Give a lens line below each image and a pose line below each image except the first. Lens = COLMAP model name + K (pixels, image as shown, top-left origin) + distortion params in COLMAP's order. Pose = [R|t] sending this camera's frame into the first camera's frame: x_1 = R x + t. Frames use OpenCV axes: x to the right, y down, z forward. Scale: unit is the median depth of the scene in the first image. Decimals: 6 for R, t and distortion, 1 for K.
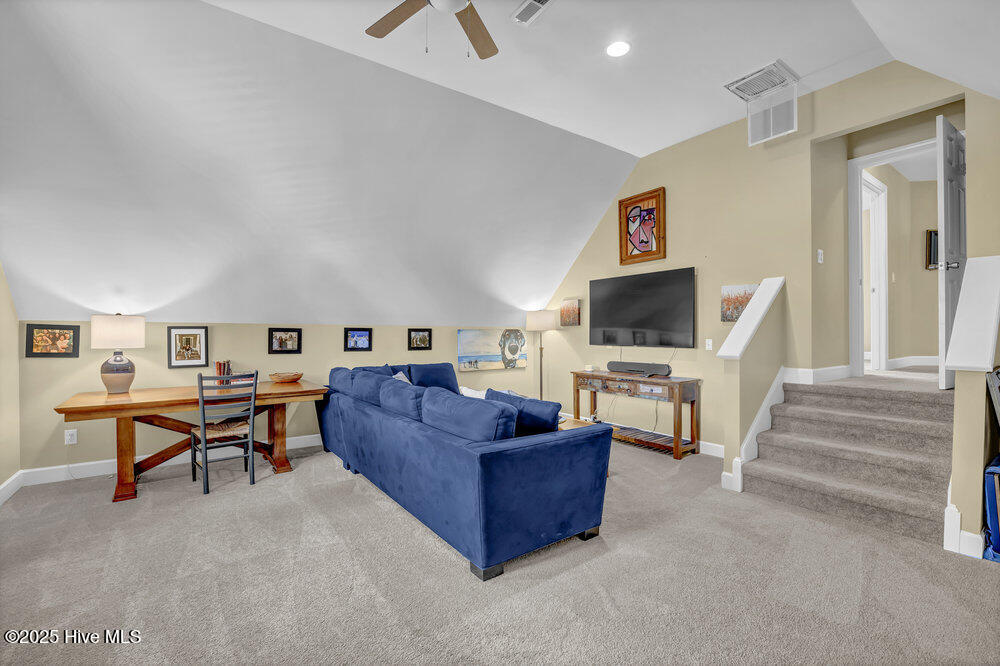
lens RADIAL K [[443.8, 0, 500.0], [0, 443.8, 333.0], [0, 0, 1]] dist [-0.026724, -0.000063]
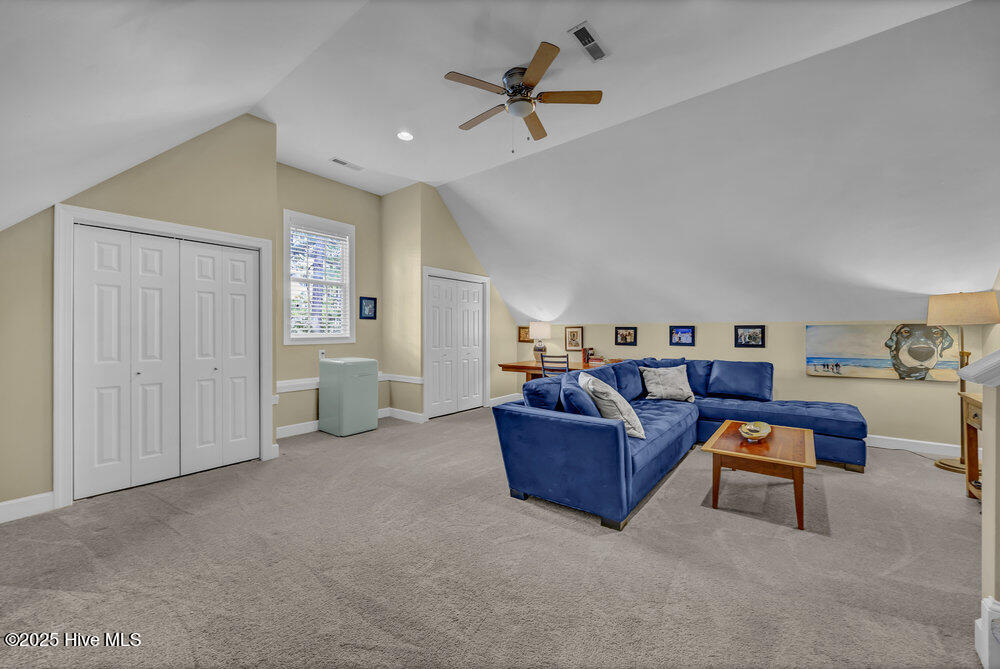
lens RADIAL K [[385.0, 0, 500.0], [0, 385.0, 334.5], [0, 0, 1]] dist [0.001538, 0.000180]
pose [[0.275829, 0.009010, -0.961165, 0.527338], [0.005627, 0.999924, 0.010988, -0.002480], [0.961190, -0.008440, 0.275757, 0.262267]]
